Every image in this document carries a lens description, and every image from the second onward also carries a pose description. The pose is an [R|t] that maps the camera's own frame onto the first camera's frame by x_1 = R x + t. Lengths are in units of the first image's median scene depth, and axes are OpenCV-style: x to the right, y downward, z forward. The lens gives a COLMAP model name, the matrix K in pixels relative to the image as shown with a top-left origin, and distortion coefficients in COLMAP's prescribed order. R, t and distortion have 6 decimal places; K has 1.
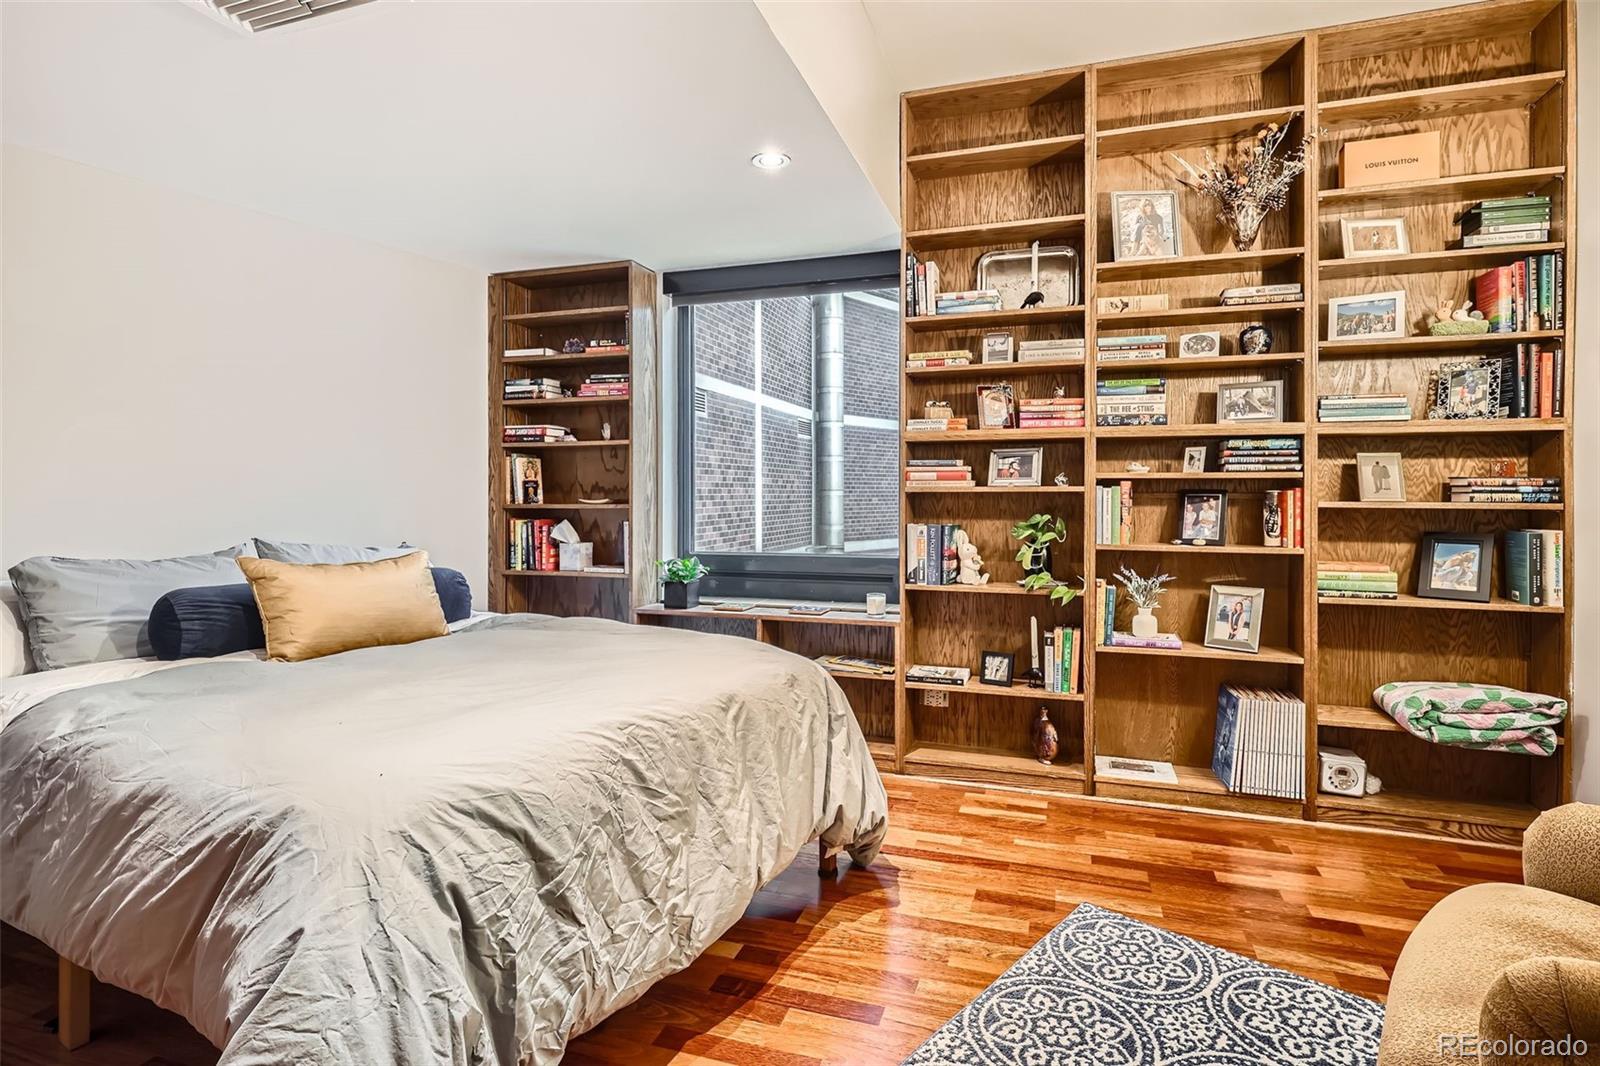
lens RADIAL K [[828.3, 0, 796.2], [0, 828.3, 488.6], [0, 0, 1]] dist [0.003026, -0.000679]
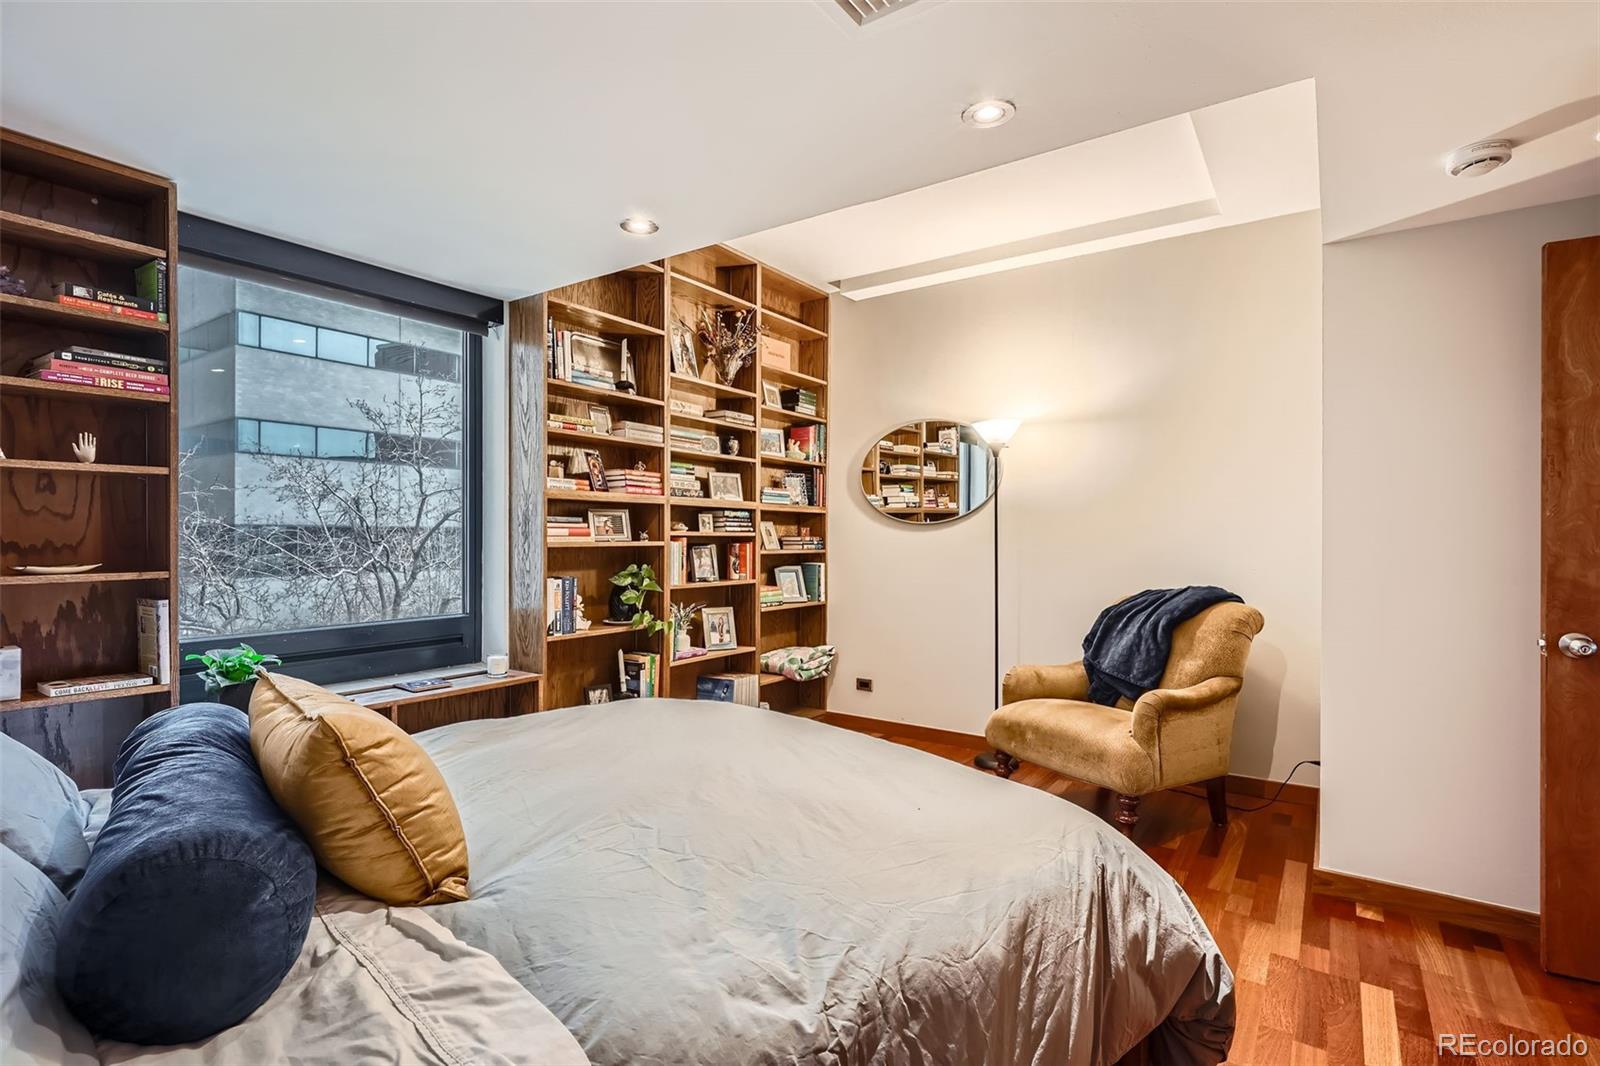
lens RADIAL K [[766.4, 0, 798.5], [0, 766.4, 534.7], [0, 0, 1]] dist [-0.001515, -0.000948]
pose [[0.277589, 0.002004, 0.960698, -0.756729], [-0.008482, 0.999964, 0.000365, -0.016056], [-0.960662, -0.008250, 0.277596, 0.472086]]
